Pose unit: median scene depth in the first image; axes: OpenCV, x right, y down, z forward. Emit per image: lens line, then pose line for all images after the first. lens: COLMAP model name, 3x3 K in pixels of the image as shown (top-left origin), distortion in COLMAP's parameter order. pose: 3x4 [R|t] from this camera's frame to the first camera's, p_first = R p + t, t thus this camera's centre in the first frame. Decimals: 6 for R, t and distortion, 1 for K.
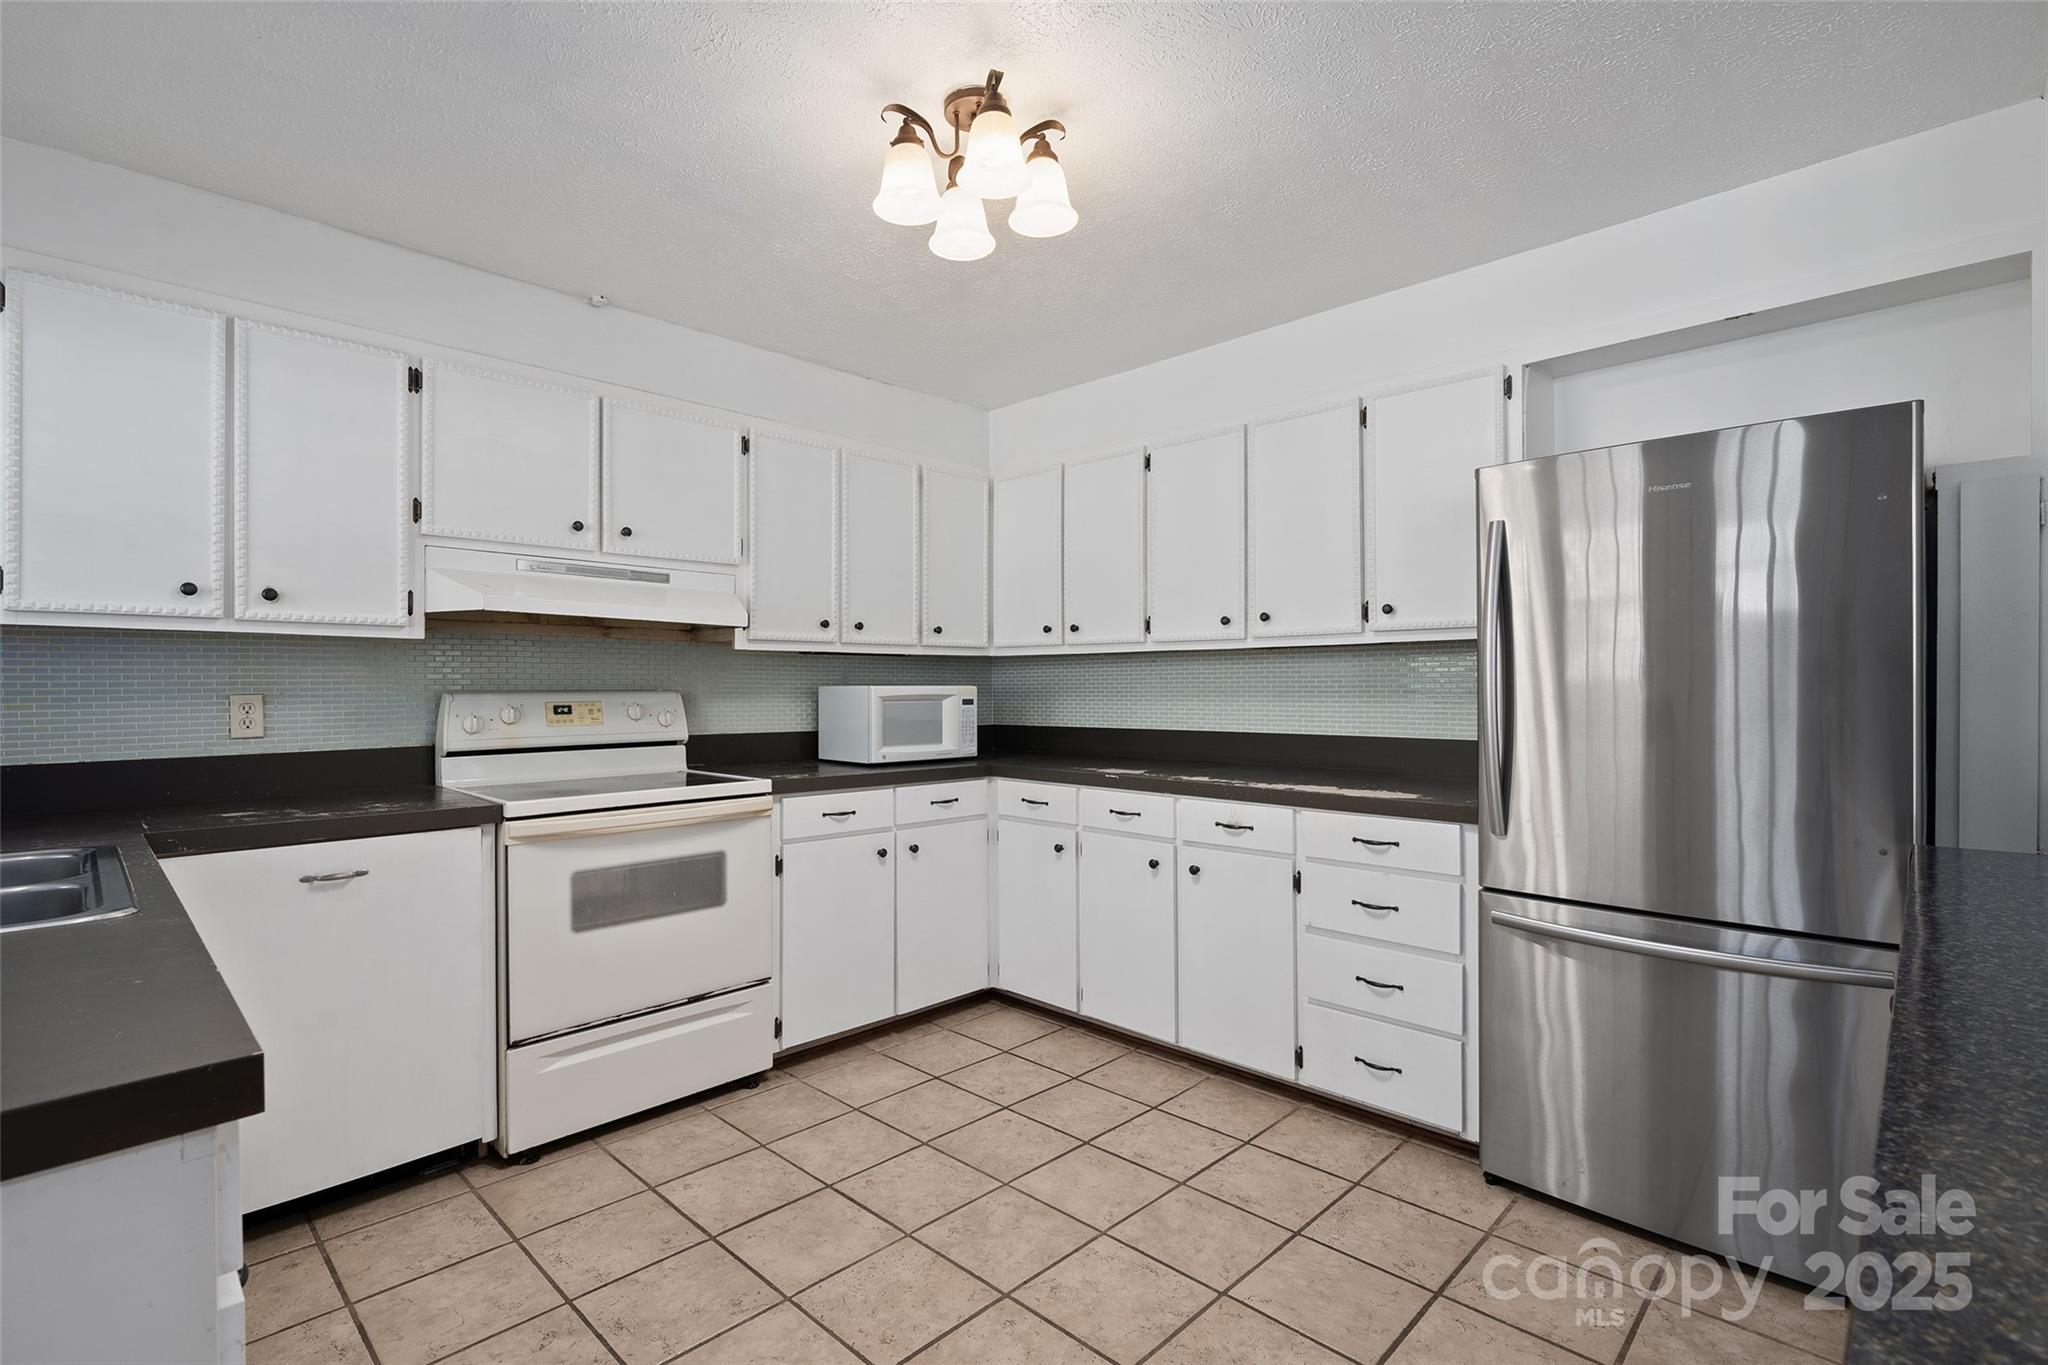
lens RADIAL K [[946.8, 0, 1028.5], [0, 946.8, 685.9], [0, 0, 1]] dist [-0.000478, 0.000655]
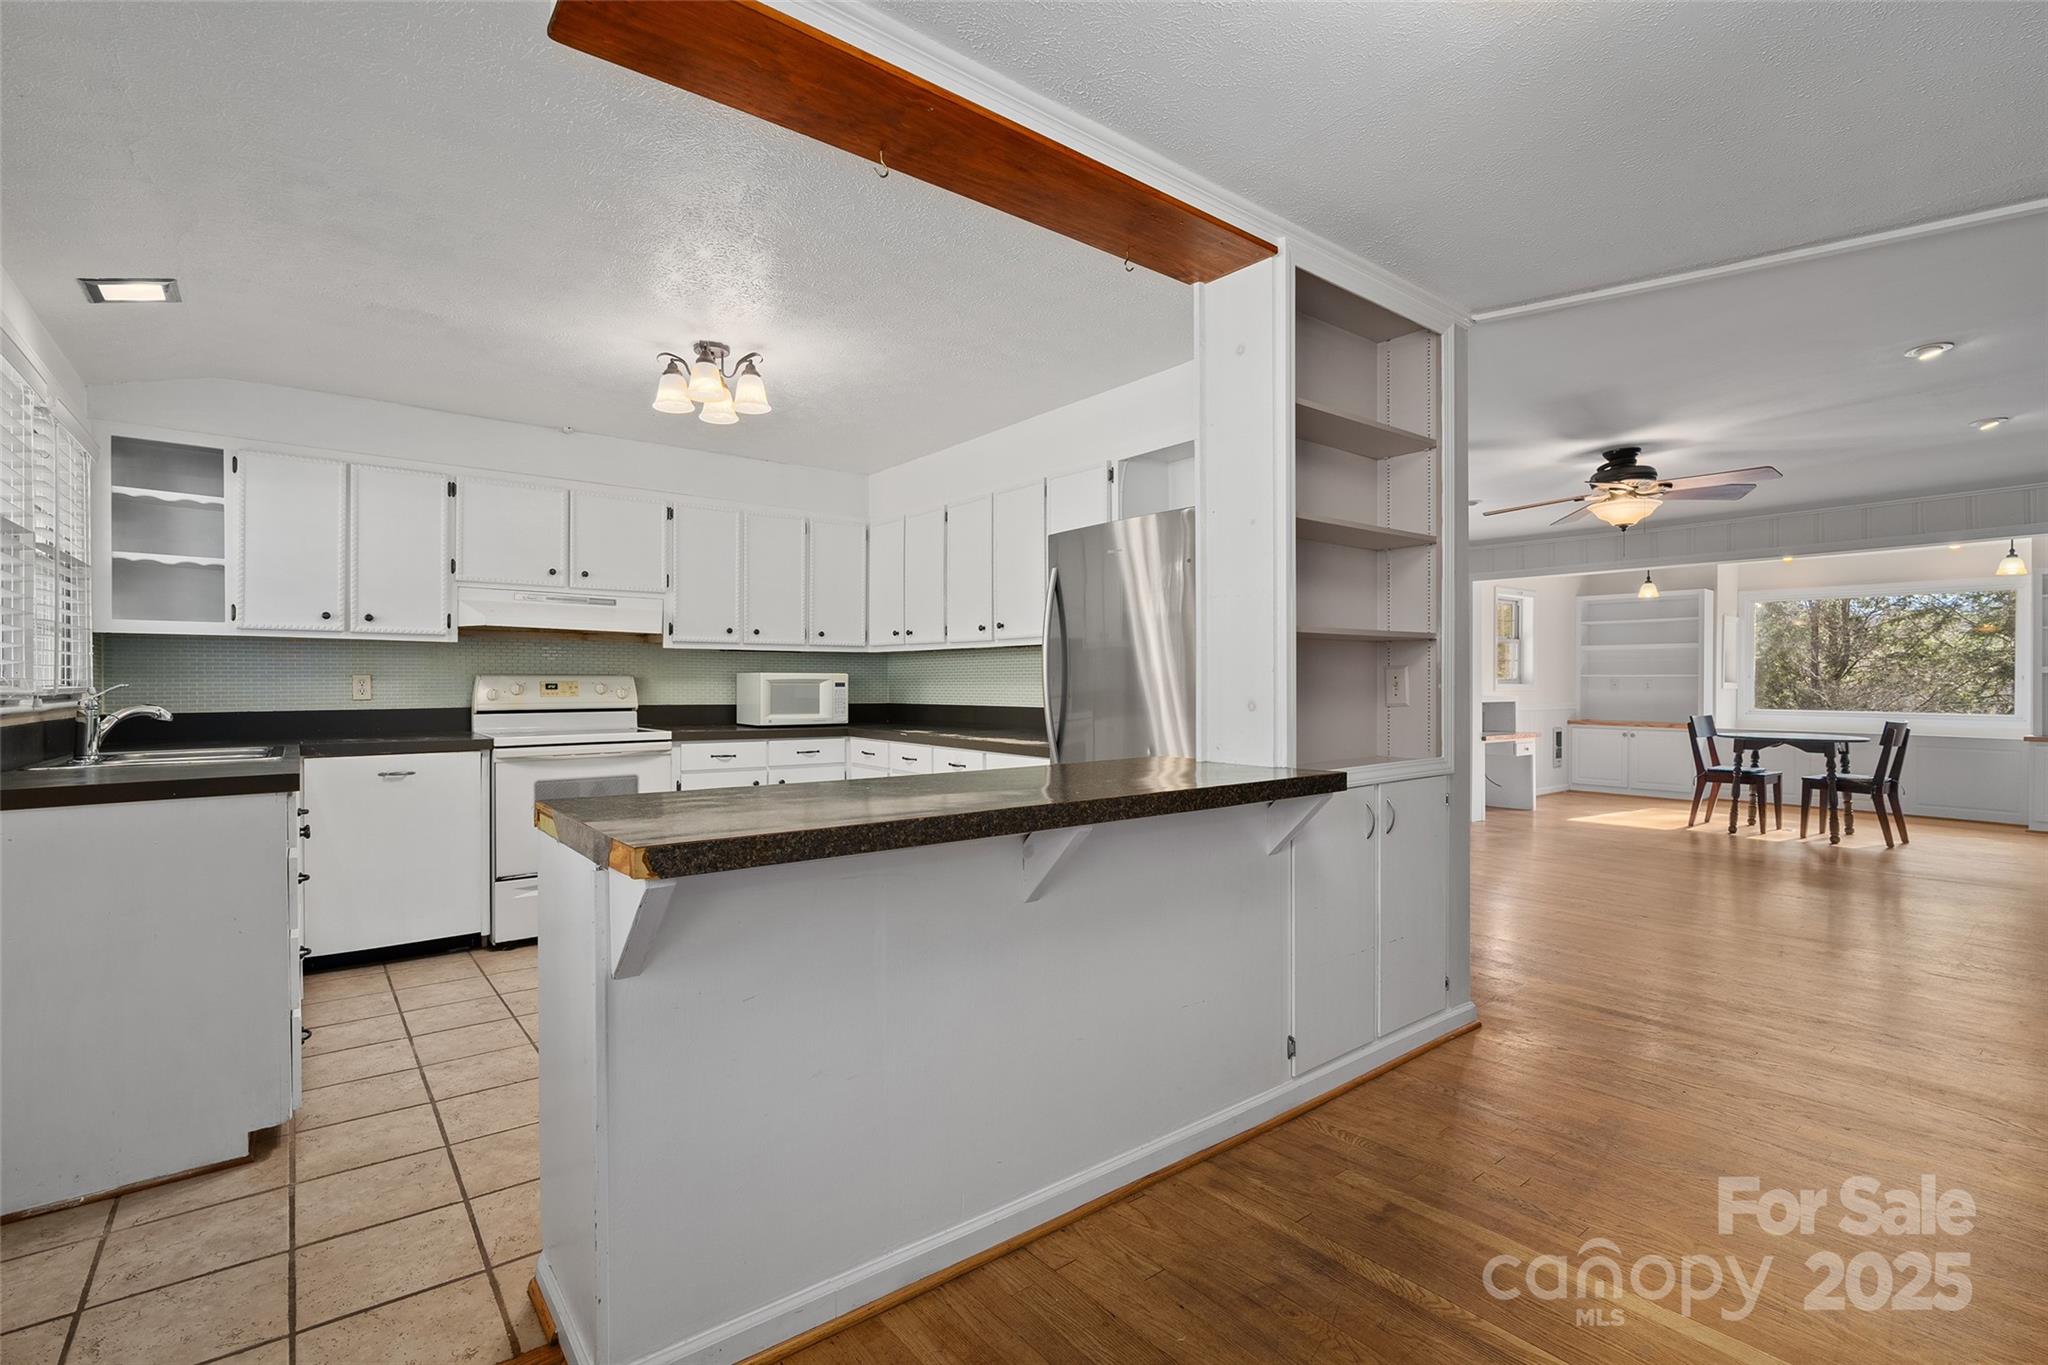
lens RADIAL K [[931.3, 0, 1024.0], [0, 931.3, 682.5], [0, 0, 1]] dist [-0.000015, 0.000153]
pose [[0.991639, 0.004062, -0.128976, 0.510754], [-0.003932, 0.999991, 0.001260, 0.014219], [0.128980, -0.000743, 0.991647, -0.455983]]
